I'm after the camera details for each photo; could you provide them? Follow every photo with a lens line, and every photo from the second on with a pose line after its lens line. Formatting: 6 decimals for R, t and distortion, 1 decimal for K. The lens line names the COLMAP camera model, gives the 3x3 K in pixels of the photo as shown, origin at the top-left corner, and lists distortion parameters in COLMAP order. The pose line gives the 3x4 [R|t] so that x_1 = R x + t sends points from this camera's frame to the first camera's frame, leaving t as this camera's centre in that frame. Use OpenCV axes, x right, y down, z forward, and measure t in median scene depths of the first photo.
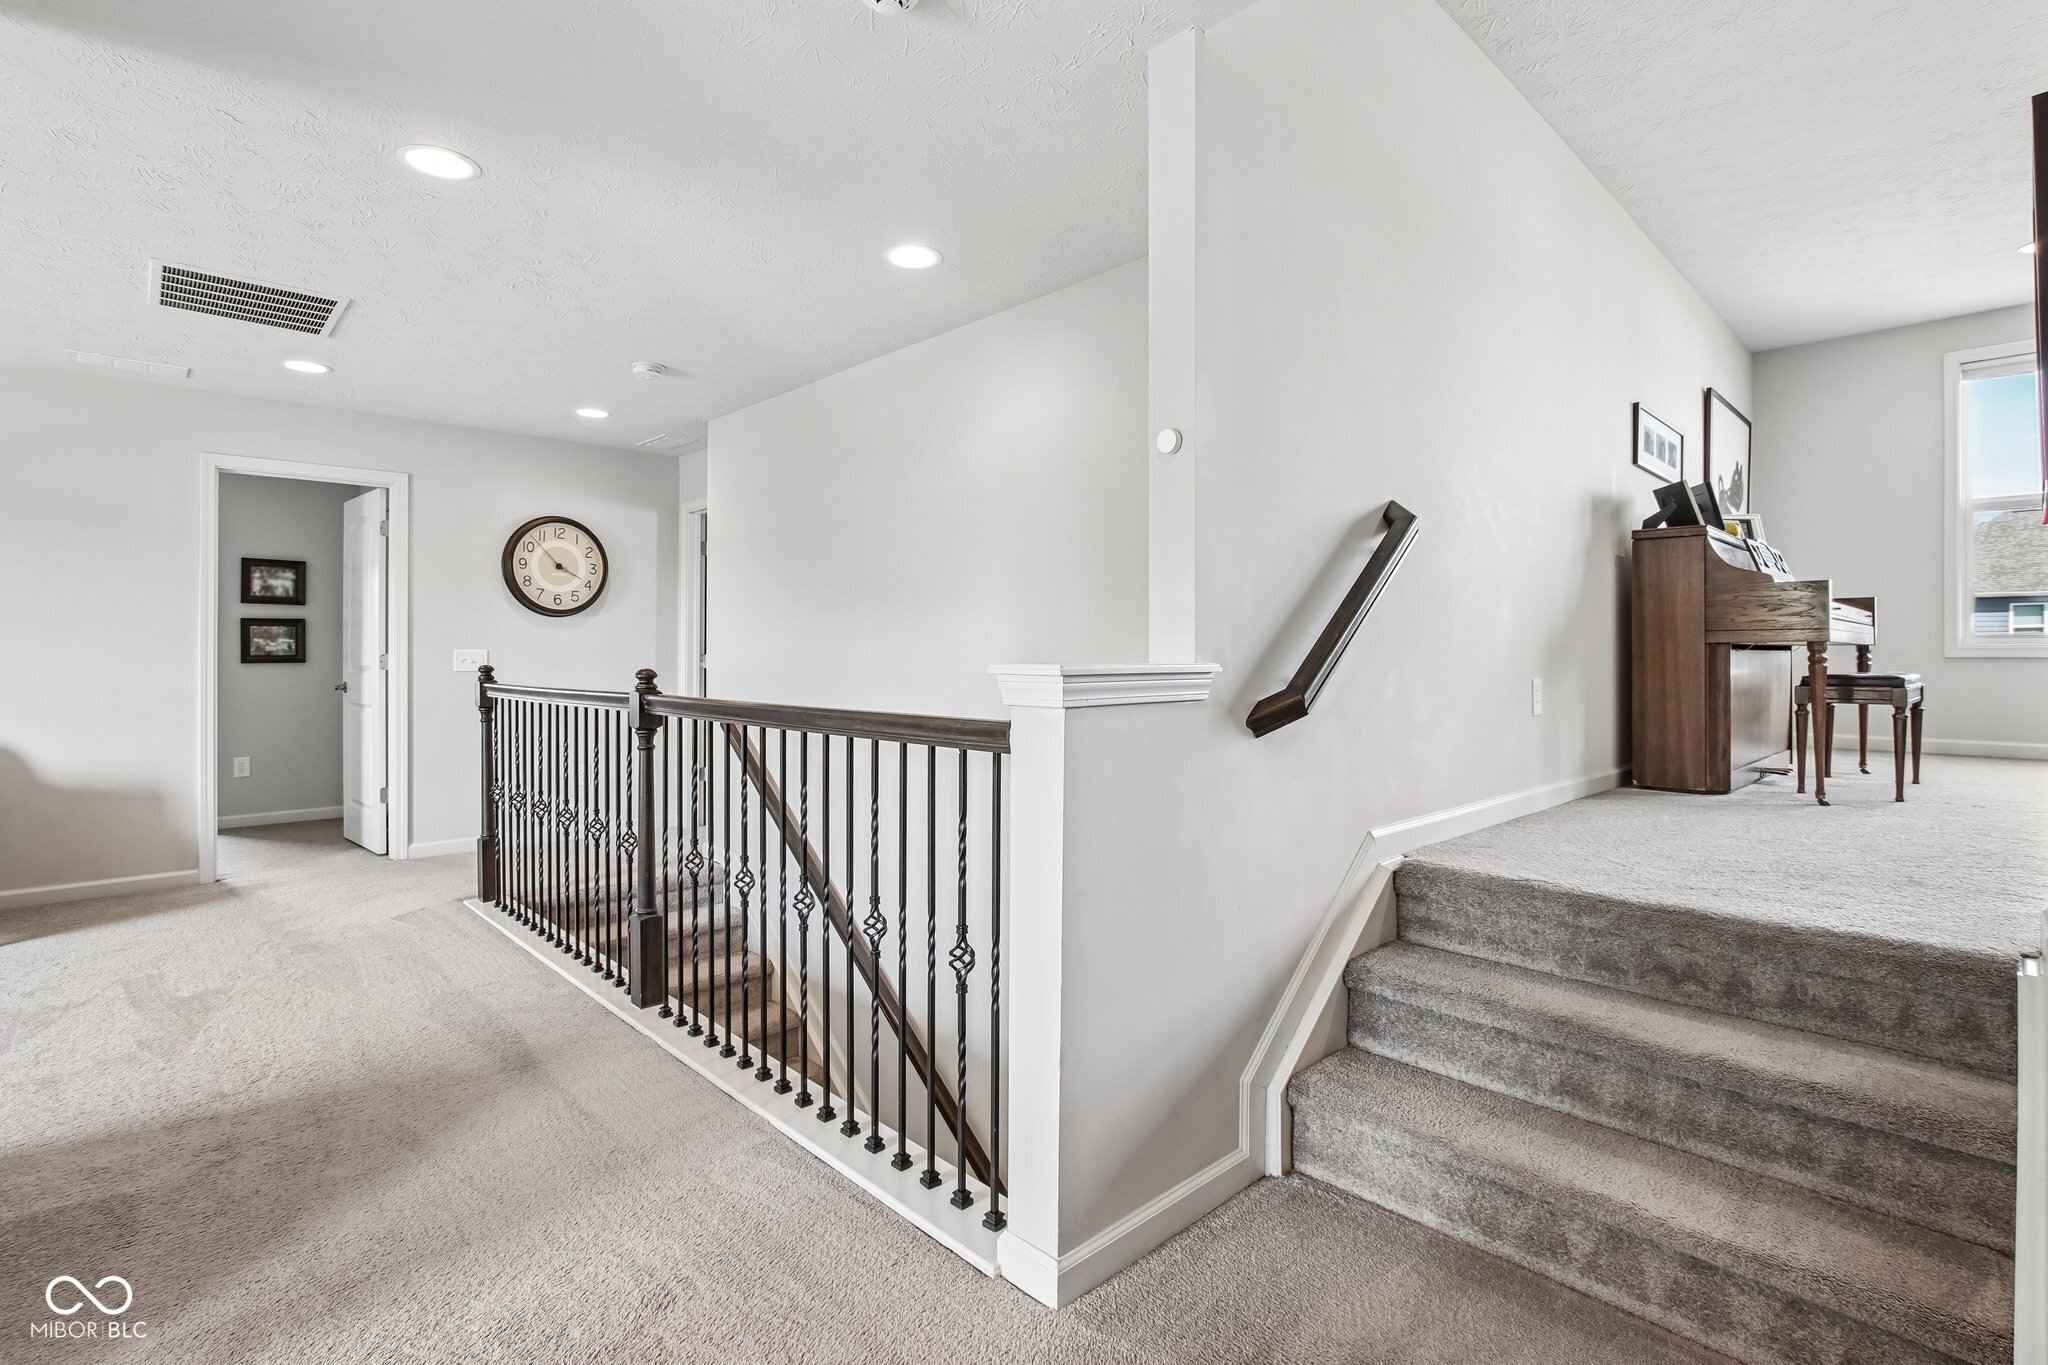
lens RADIAL K [[951.9, 0, 1025.7], [0, 951.9, 670.0], [0, 0, 1]] dist [-0.015029, 0.000130]
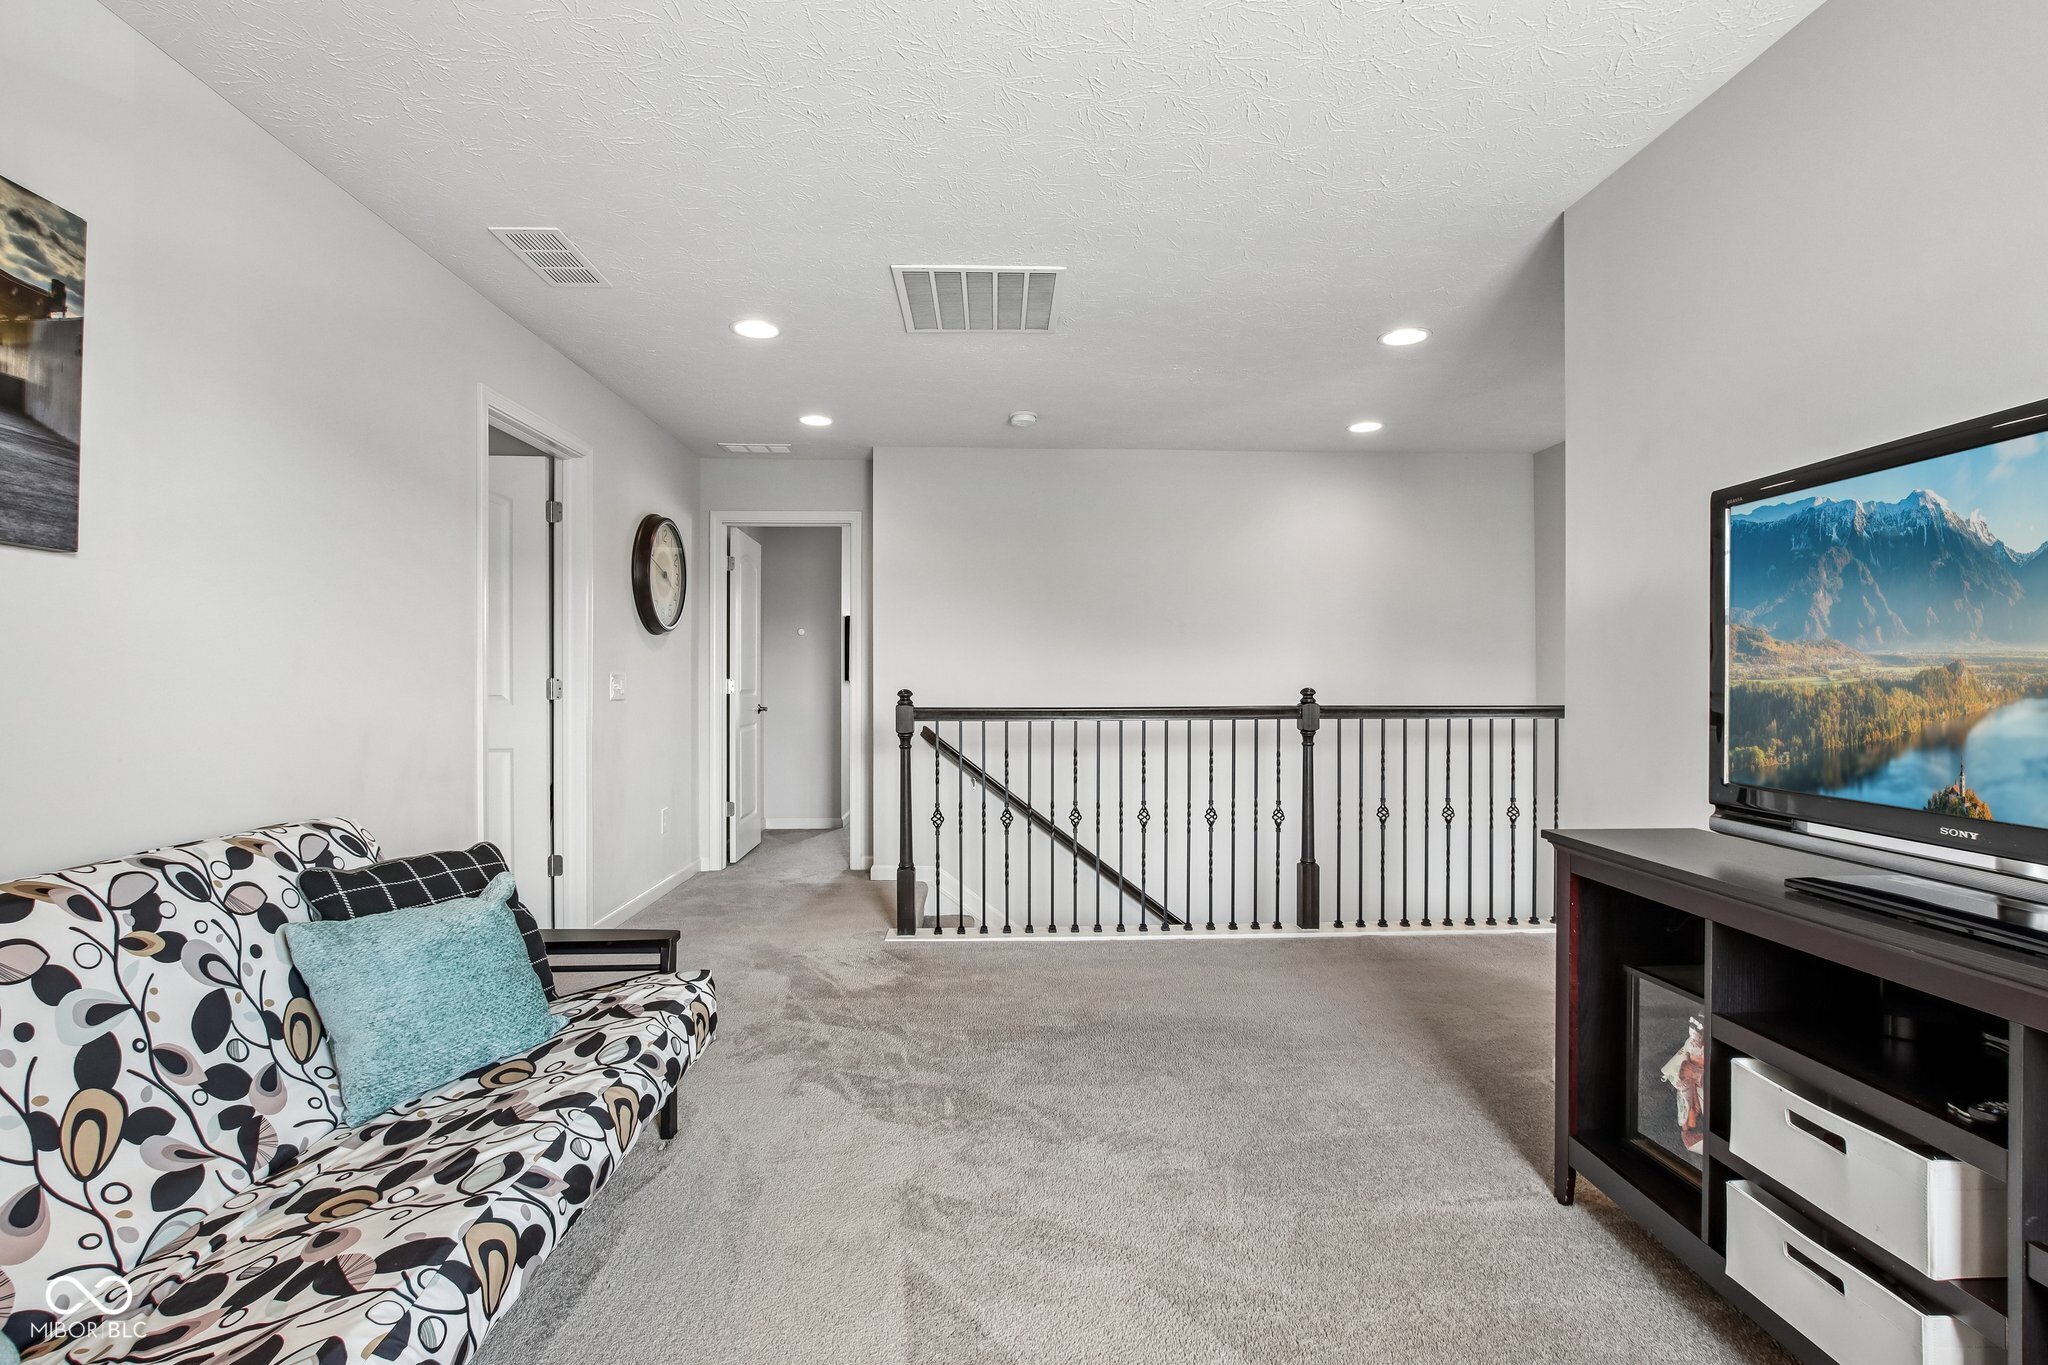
lens RADIAL K [[951.9, 0, 1029.8], [0, 951.9, 668.7], [0, 0, 1]] dist [-0.015029, 0.000130]
pose [[0.613787, -0.011582, 0.789387, -1.919625], [0.012016, 0.999914, 0.005329, -0.046384], [-0.789381, 0.006214, 0.613873, 0.407613]]
